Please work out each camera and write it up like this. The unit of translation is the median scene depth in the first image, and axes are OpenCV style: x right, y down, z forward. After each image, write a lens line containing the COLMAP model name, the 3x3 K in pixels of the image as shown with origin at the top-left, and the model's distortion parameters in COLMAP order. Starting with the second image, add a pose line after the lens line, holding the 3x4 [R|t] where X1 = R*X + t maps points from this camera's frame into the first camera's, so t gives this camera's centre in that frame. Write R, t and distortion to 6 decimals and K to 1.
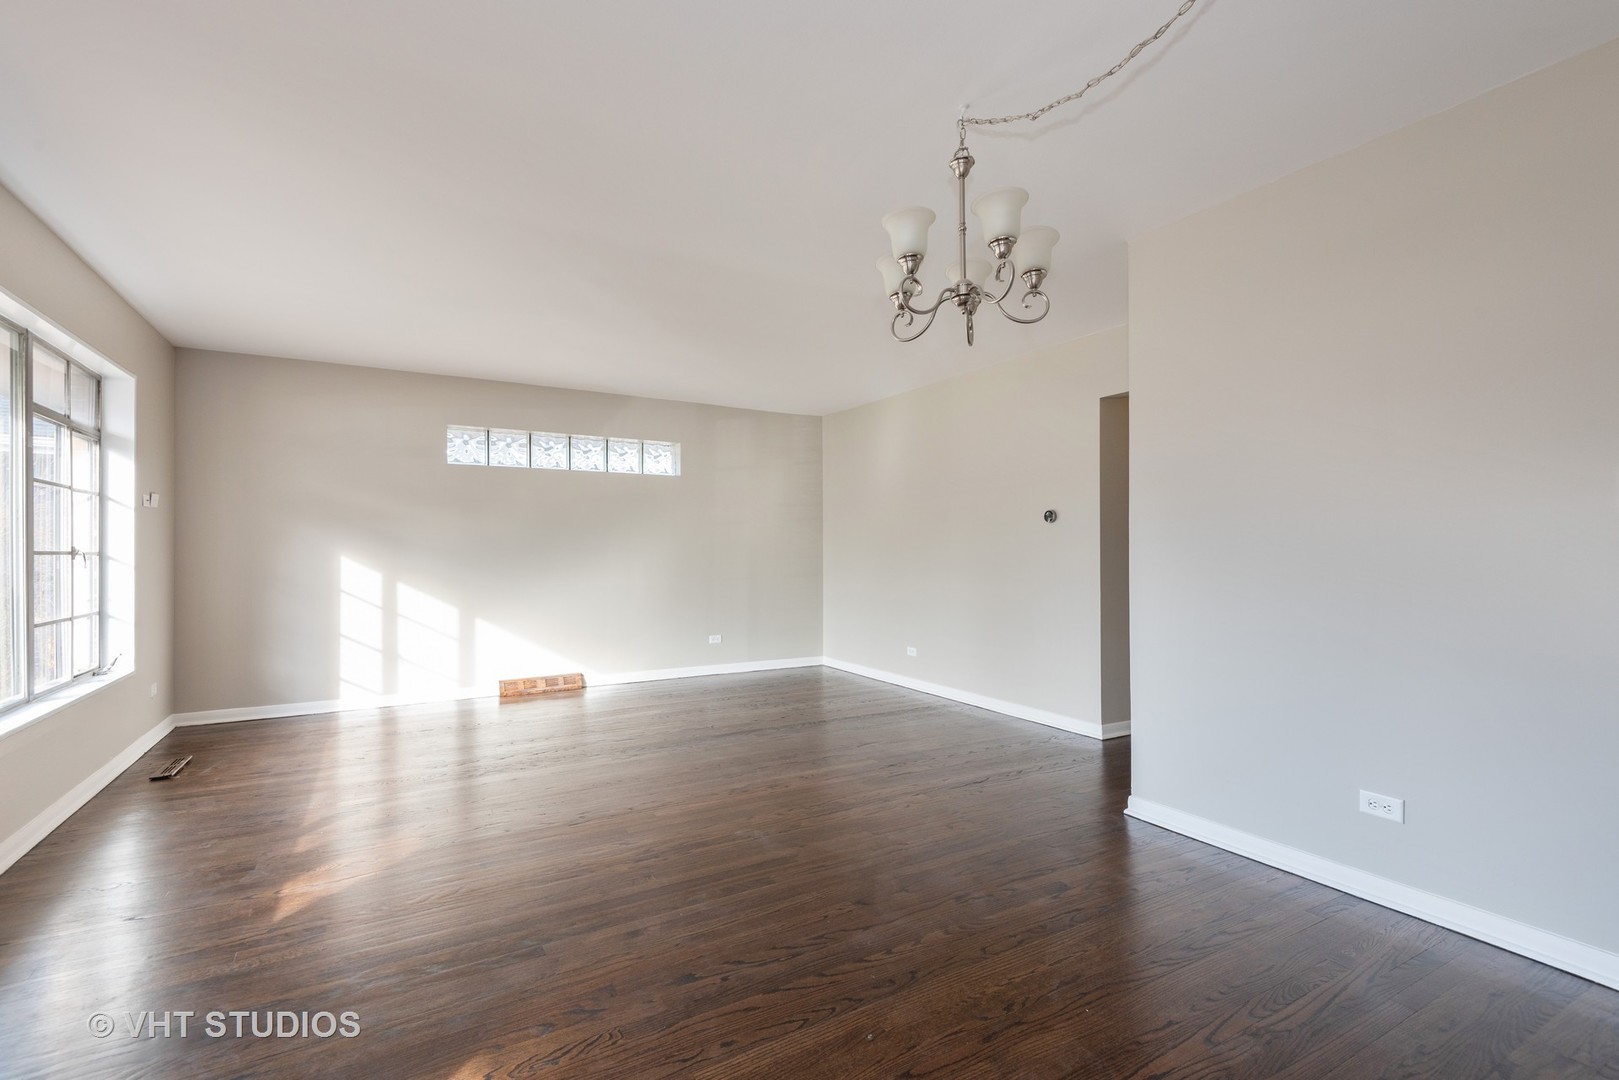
lens RADIAL K [[723.9, 0, 806.5], [0, 723.9, 543.7], [0, 0, 1]] dist [0.032189, -0.021384]
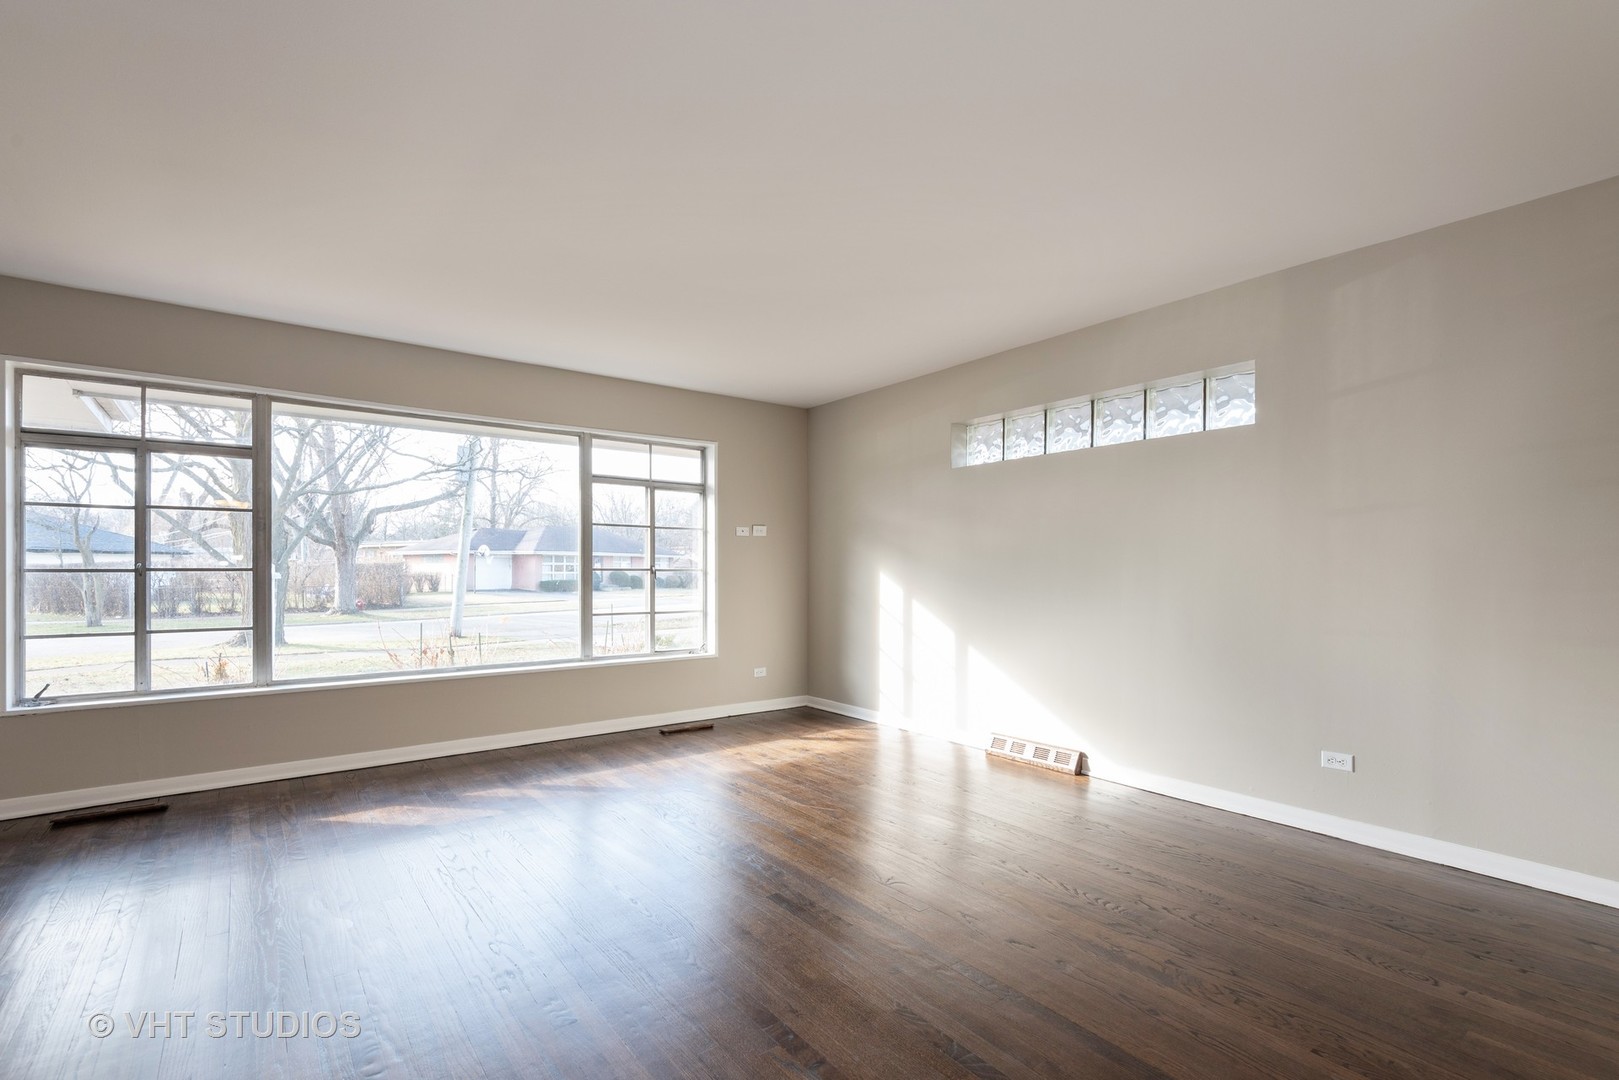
lens RADIAL K [[723.9, 0, 806.5], [0, 723.9, 543.7], [0, 0, 1]] dist [0.032189, -0.021384]
pose [[0.129056, -0.027960, -0.991243, 0.358885], [0.010960, 0.999582, -0.026768, 0.003168], [0.991577, -0.007410, 0.129308, 0.738942]]
